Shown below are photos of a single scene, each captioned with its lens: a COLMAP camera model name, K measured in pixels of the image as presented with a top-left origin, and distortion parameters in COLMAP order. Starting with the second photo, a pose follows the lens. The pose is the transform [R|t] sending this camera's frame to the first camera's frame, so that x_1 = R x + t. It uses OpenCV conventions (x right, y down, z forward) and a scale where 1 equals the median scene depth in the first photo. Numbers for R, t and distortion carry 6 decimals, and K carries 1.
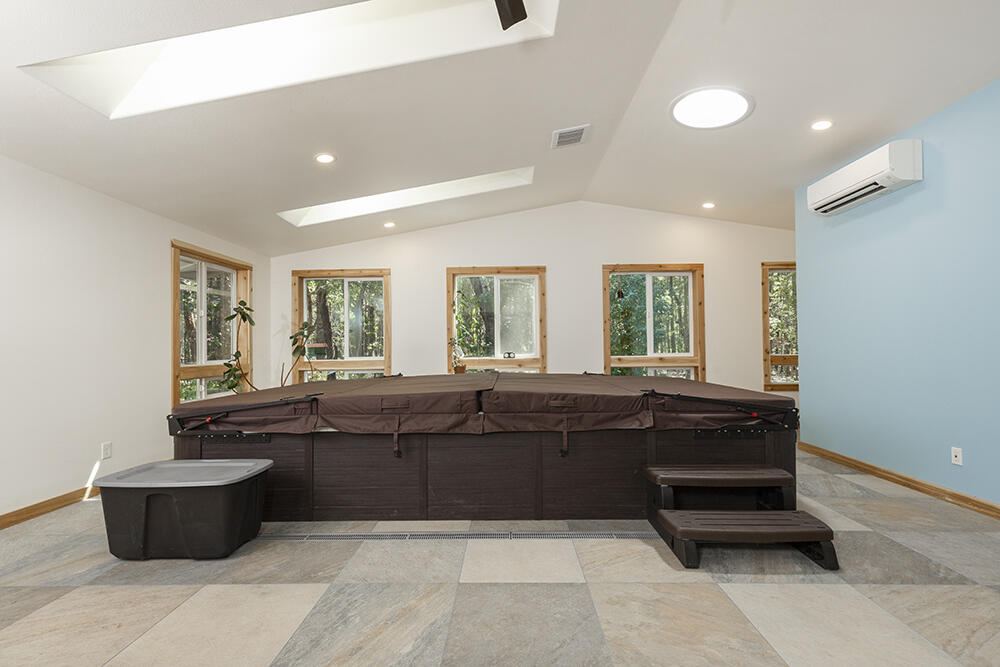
lens RADIAL K [[448.1, 0, 496.7], [0, 448.1, 342.1], [0, 0, 1]] dist [0.007836, 0.000799]
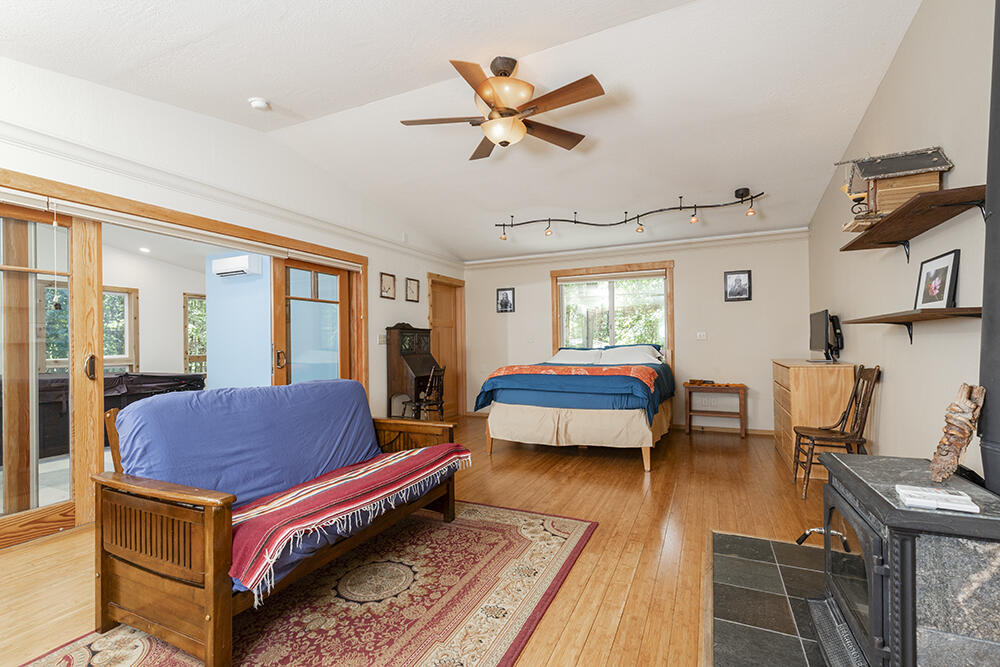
lens RADIAL K [[448.1, 0, 501.4], [0, 448.1, 340.9], [0, 0, 1]] dist [0.007836, 0.000799]
pose [[0.397249, 0.010982, 0.917645, -0.356404], [-0.002275, 0.999937, -0.010982, -0.005009], [-0.917708, 0.002275, 0.397249, -0.555292]]
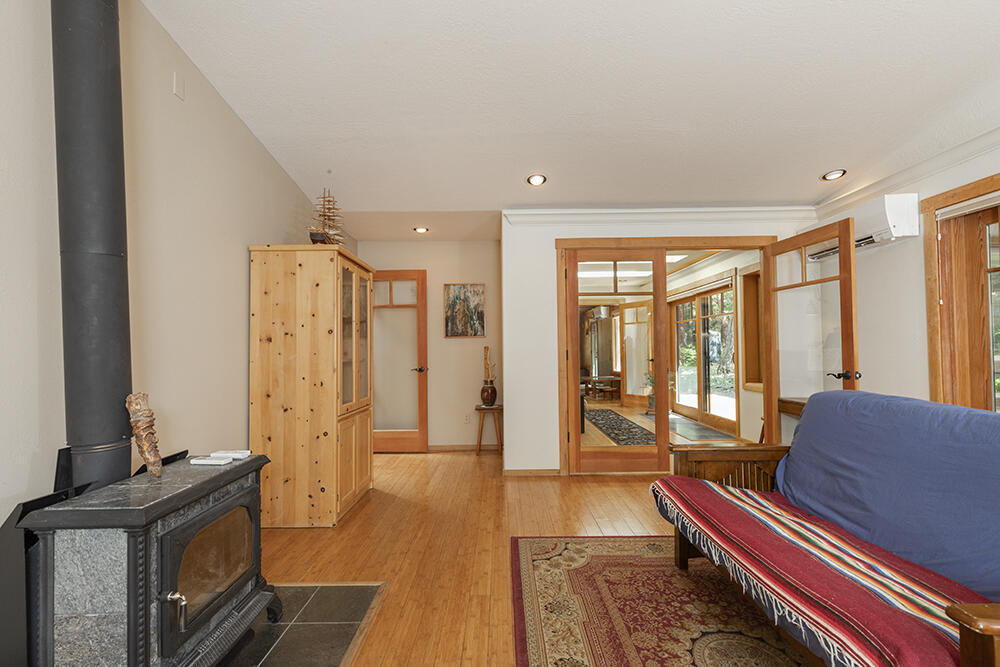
lens RADIAL K [[448.1, 0, 494.7], [0, 448.1, 348.6], [0, 0, 1]] dist [0.007836, 0.000799]
pose [[0.005469, -0.003434, -0.999979, 0.196428], [0.025035, 0.999681, -0.003296, -0.006676], [0.999672, -0.025016, 0.005553, -0.466823]]
